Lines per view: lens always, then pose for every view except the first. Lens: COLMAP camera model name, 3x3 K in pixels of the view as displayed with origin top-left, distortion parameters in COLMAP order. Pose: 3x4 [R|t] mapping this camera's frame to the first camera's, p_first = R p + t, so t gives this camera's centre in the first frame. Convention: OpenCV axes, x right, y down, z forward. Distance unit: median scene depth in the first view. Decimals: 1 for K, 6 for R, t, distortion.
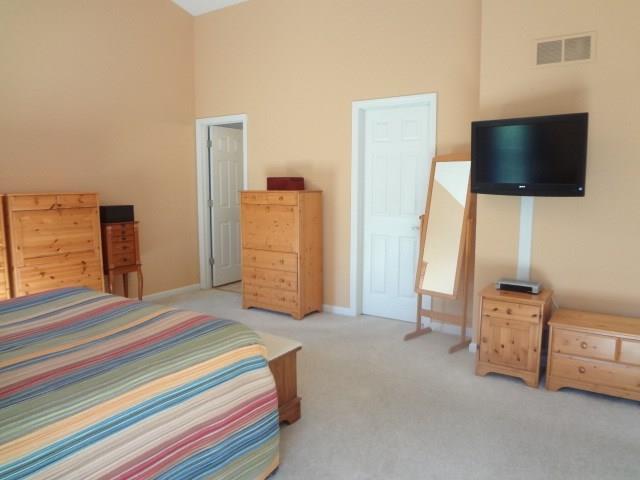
lens RADIAL K [[474.2, 0, 319.7], [0, 474.2, 241.4], [0, 0, 1]] dist [-0.035776, -0.003867]
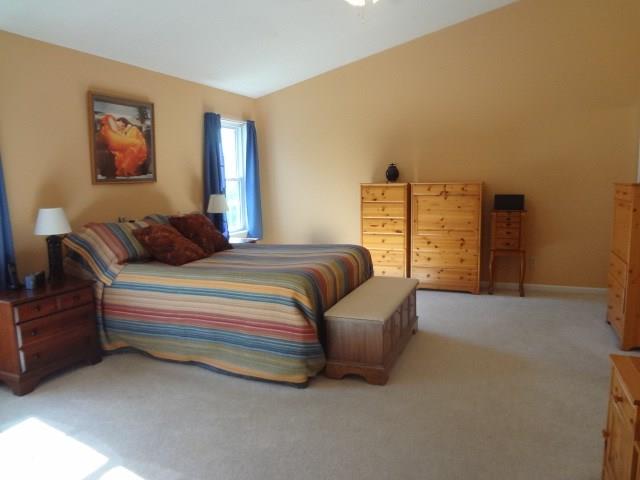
lens RADIAL K [[474.2, 0, 319.7], [0, 474.2, 238.9], [0, 0, 1]] dist [-0.035776, -0.003867]
pose [[0.210191, 0.120211, -0.970242, 0.622977], [-0.100839, 0.989785, 0.100786, -0.044063], [0.972446, 0.076654, 0.220166, 0.370572]]
